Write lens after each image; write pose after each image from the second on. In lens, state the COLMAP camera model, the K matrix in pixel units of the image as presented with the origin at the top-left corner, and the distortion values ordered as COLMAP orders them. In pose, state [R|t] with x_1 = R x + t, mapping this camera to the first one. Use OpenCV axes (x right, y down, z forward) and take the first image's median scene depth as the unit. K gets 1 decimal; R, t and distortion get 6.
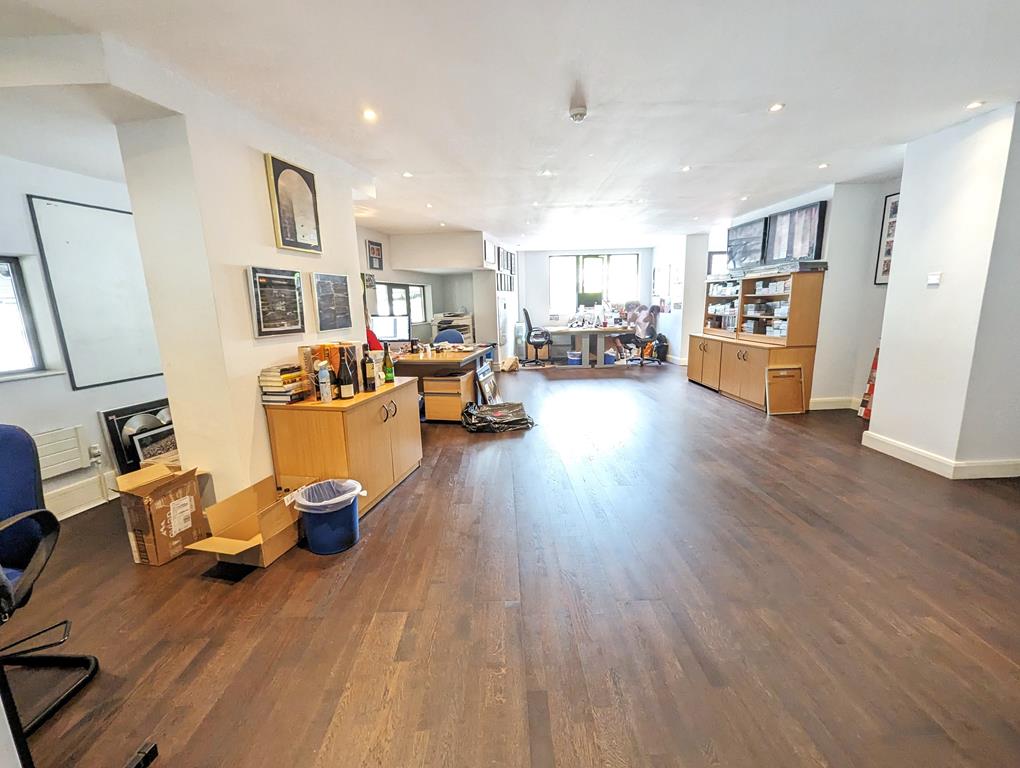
lens RADIAL K [[426.9, 0, 510.0], [0, 426.9, 384.0], [0, 0, 1]] dist [0.001417, 0.000003]
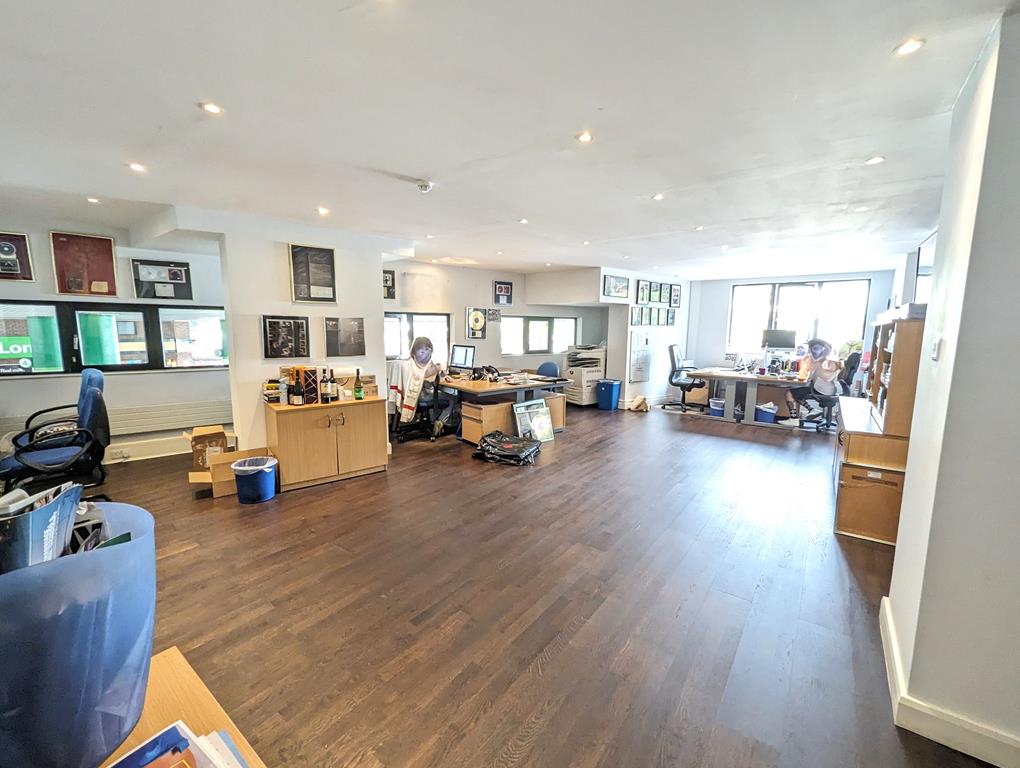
lens RADIAL K [[426.9, 0, 510.0], [0, 426.9, 384.0], [0, 0, 1]] dist [0.001417, 0.000003]
pose [[0.783715, 0.115388, -0.610309, 0.951551], [-0.147645, 0.989037, -0.002604, -0.125798], [0.603317, 0.092150, 0.792160, 0.255813]]
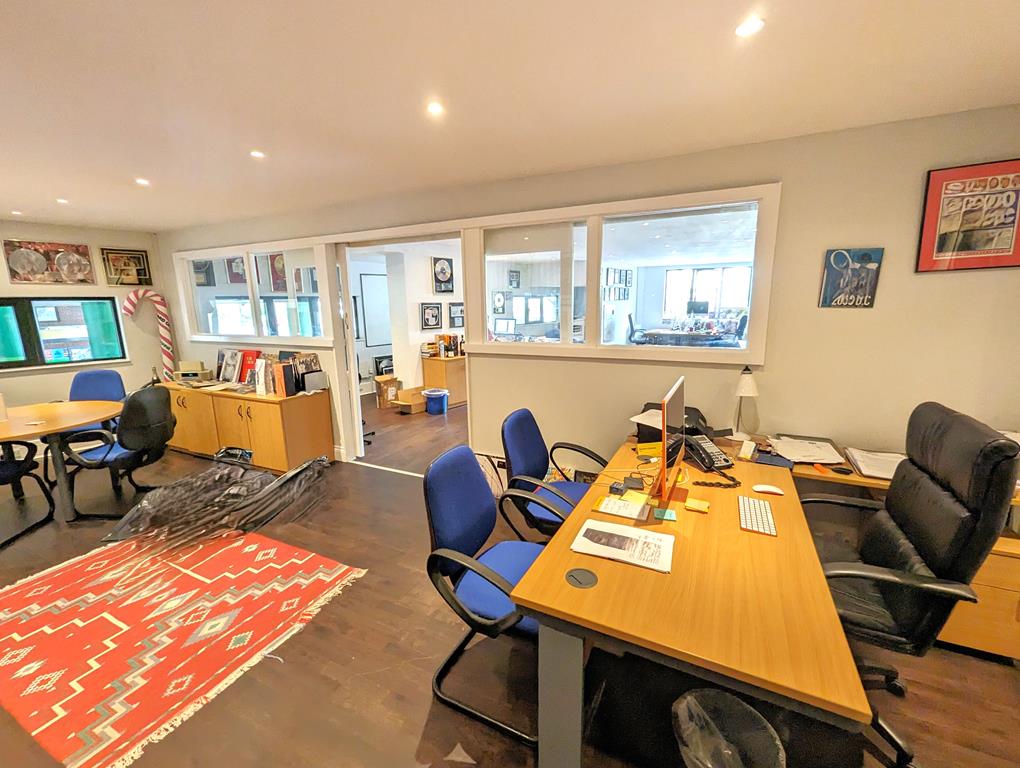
lens RADIAL K [[426.9, 0, 510.0], [0, 426.9, 384.0], [0, 0, 1]] dist [0.001417, 0.000003]
pose [[0.888780, 0.101109, -0.447042, 0.898691], [-0.095111, 0.994819, 0.035909, 0.058434], [0.448357, 0.010603, 0.893792, -0.888374]]
